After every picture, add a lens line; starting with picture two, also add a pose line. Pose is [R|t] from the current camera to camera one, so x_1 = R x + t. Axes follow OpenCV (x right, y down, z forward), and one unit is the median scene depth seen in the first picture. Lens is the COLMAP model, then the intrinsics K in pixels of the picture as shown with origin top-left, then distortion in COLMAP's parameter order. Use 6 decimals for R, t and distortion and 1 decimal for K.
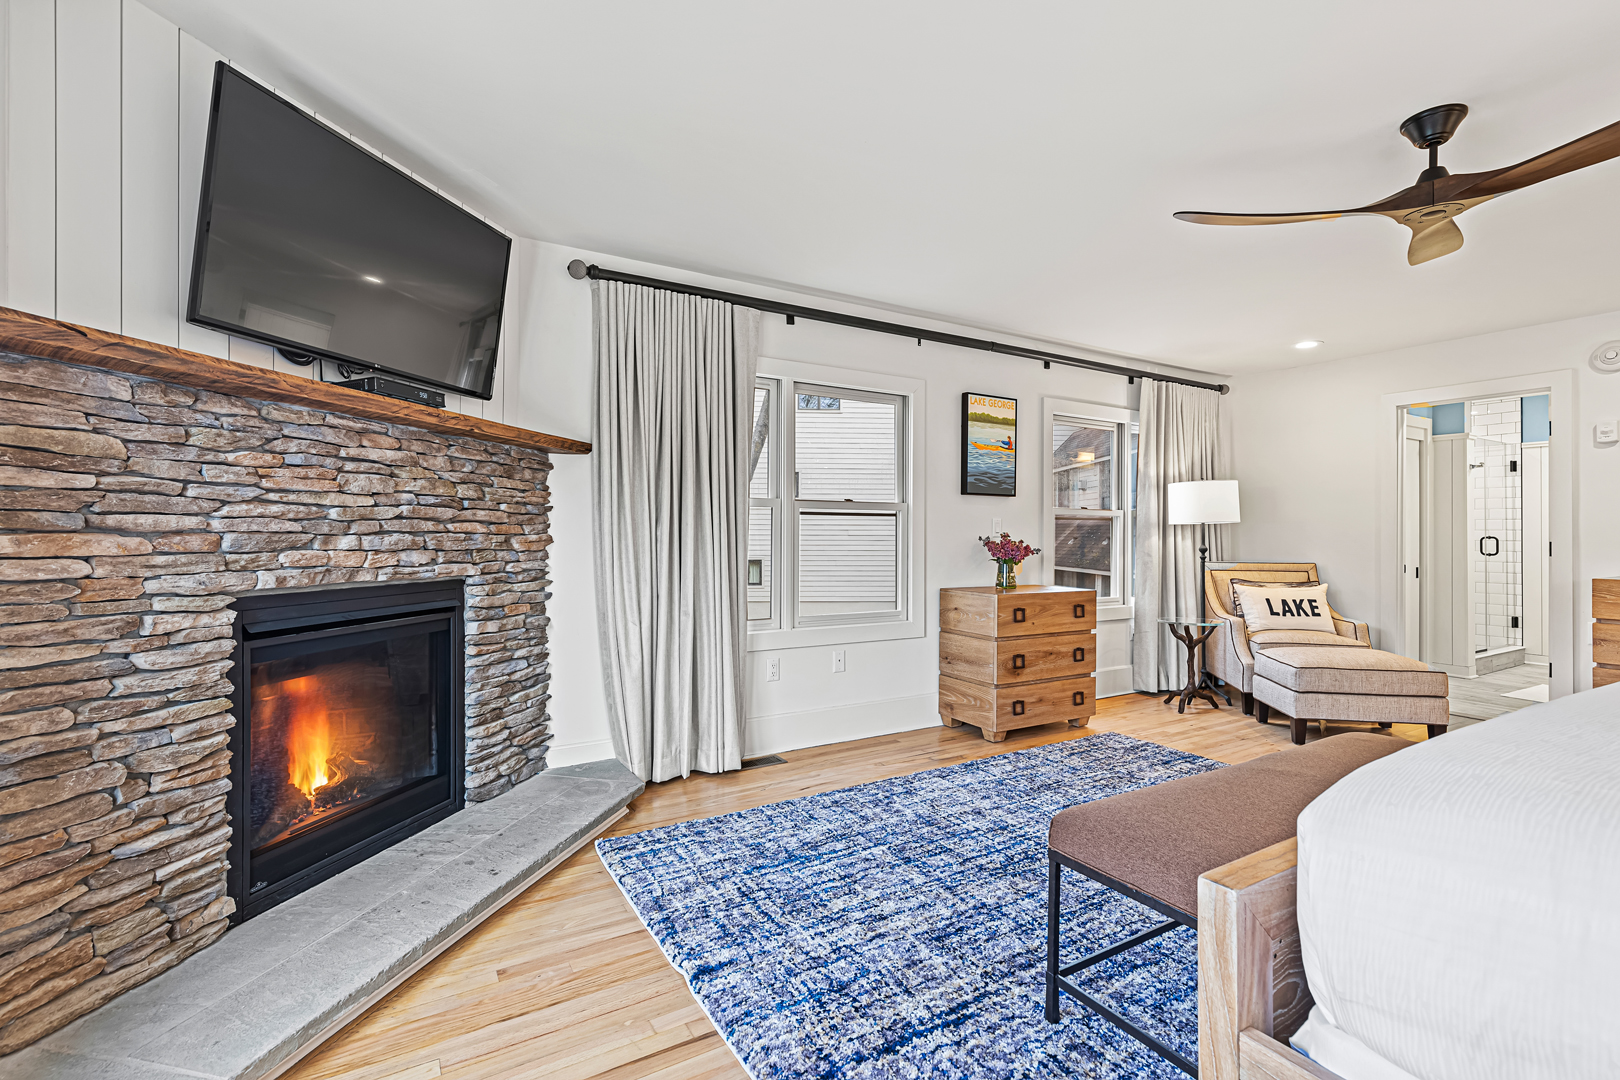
lens RADIAL K [[740.2, 0, 820.4], [0, 740.2, 531.2], [0, 0, 1]] dist [0.011543, -0.000294]
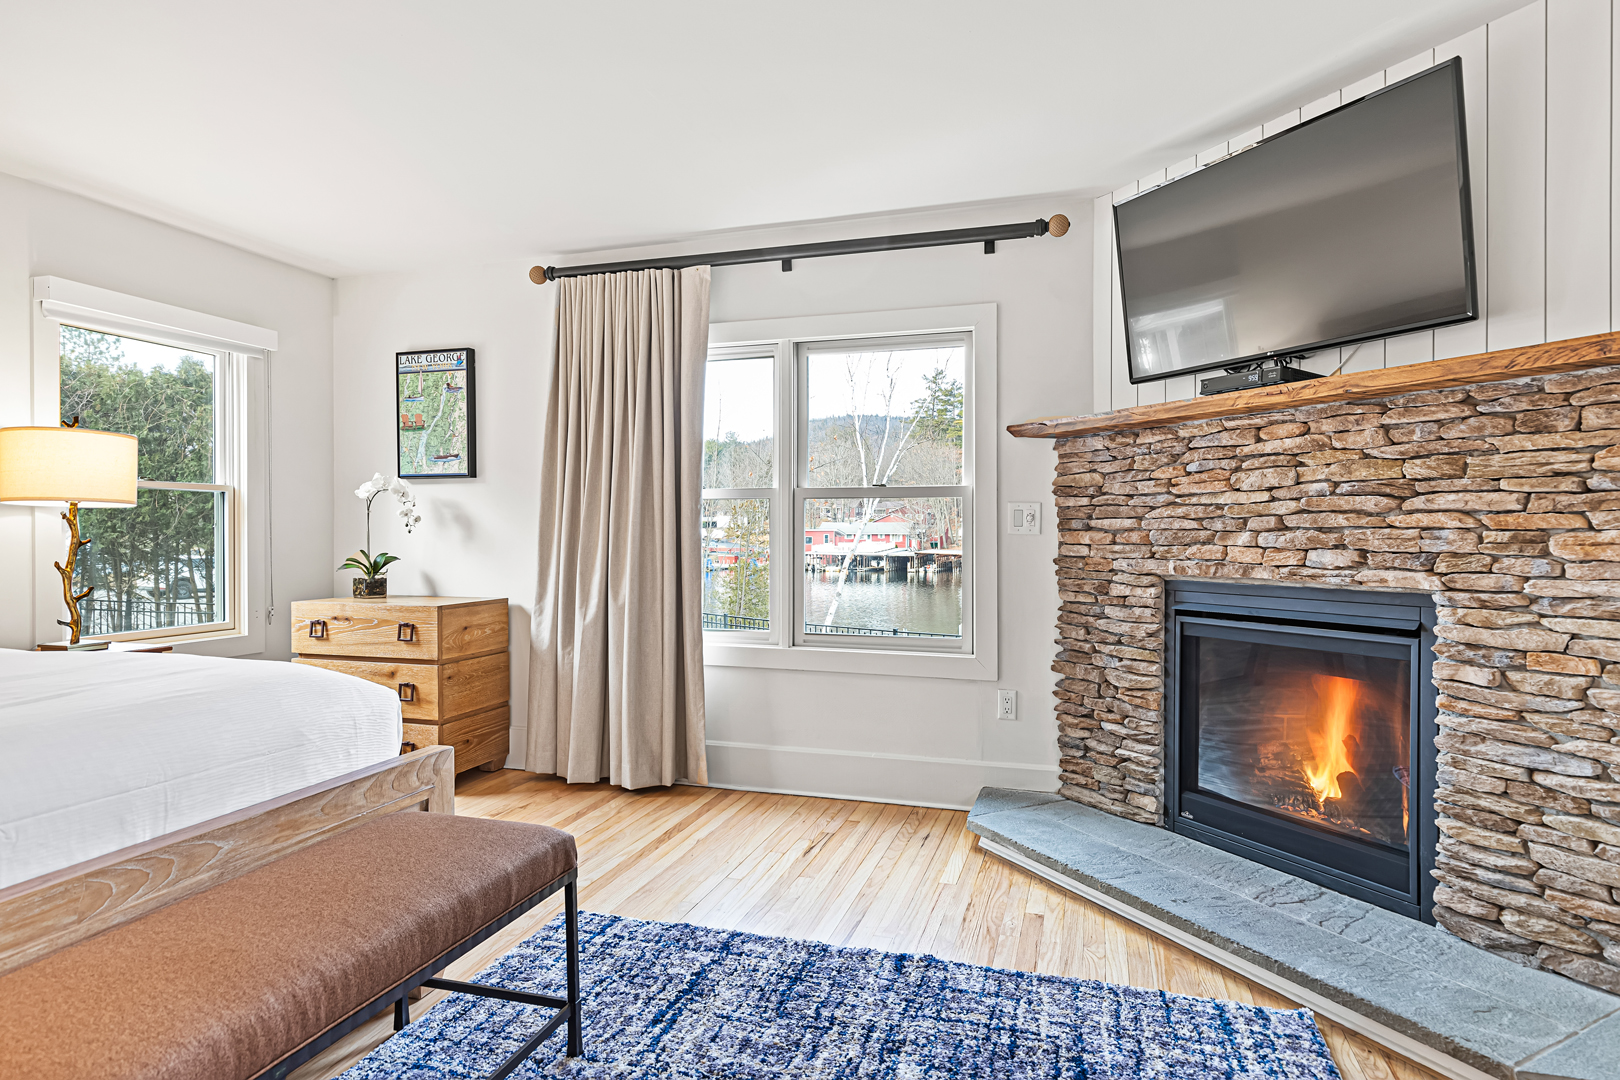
lens RADIAL K [[883.3, 0, 813.3], [0, 883.3, 540.5], [0, 0, 1]] dist [-0.005351, 0.000233]
pose [[-0.754627, 0.002660, -0.656149, 0.585429], [0.001265, 0.999996, 0.002599, 0.013011], [0.656153, 0.001131, -0.754627, 1.469553]]
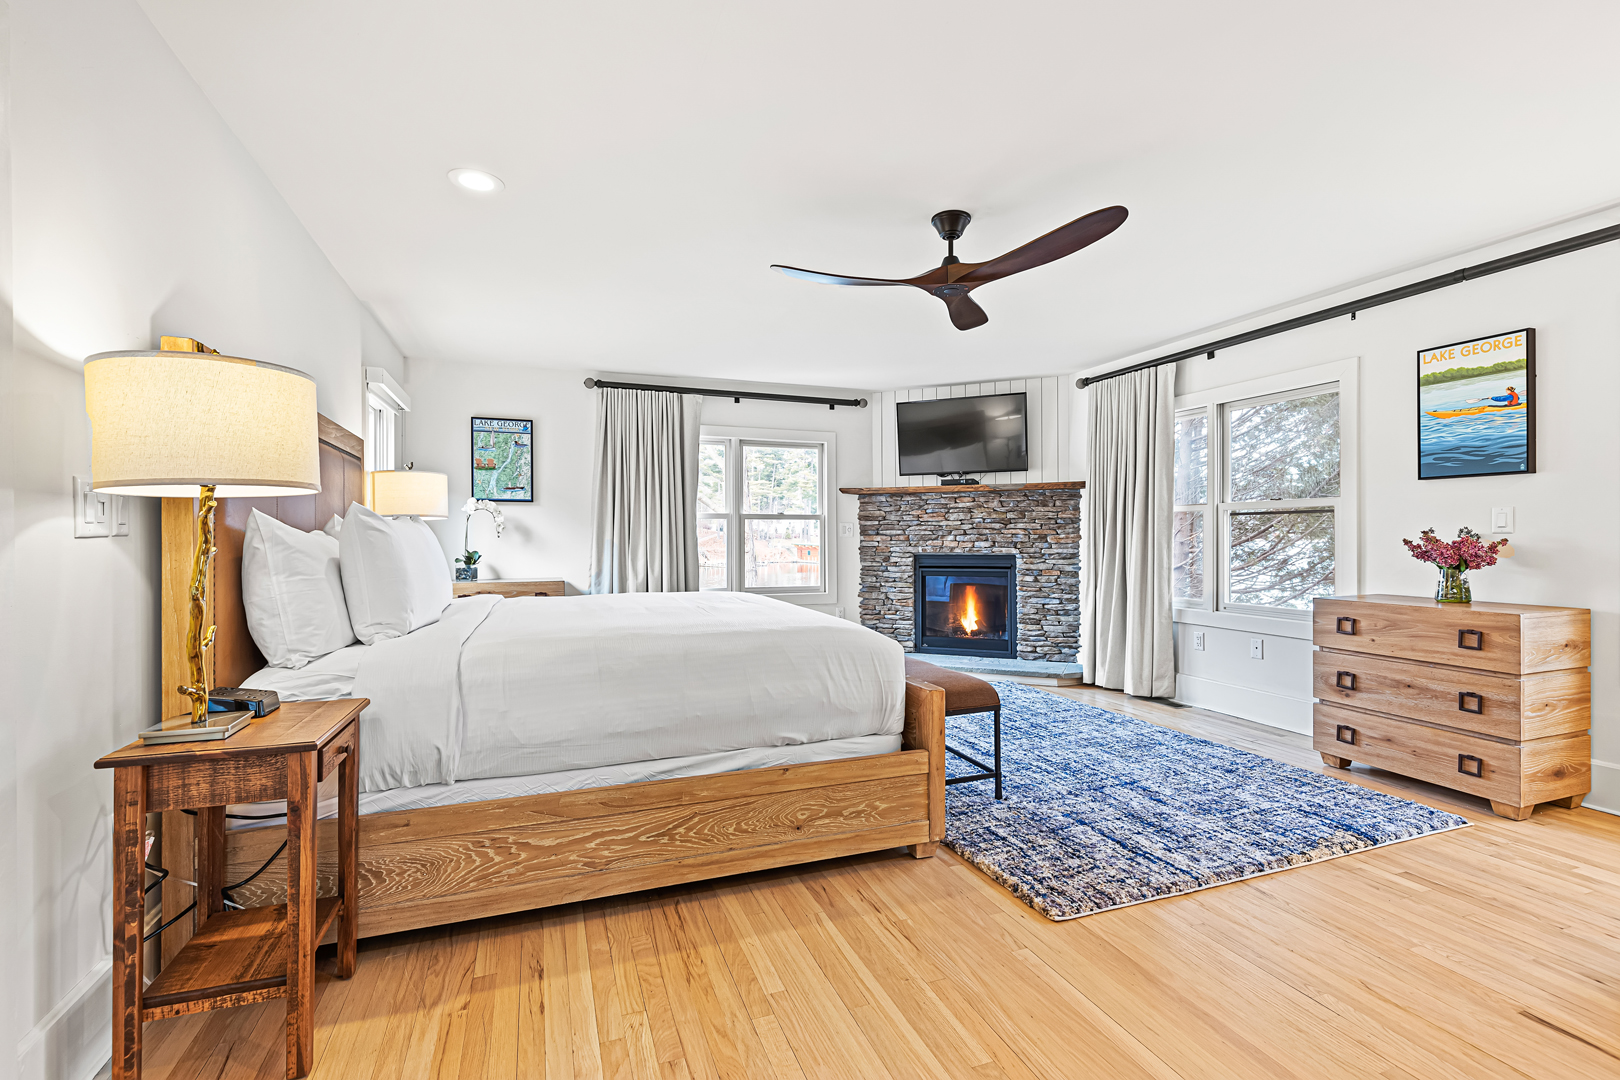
lens RADIAL K [[740.2, 0, 813.9], [0, 740.2, 541.3], [0, 0, 1]] dist [0.011543, -0.000294]
pose [[-0.188552, 0.003119, -0.982058, 2.122307], [0.008722, 0.999961, 0.001501, 0.018145], [0.982024, -0.008282, -0.188572, 0.981890]]
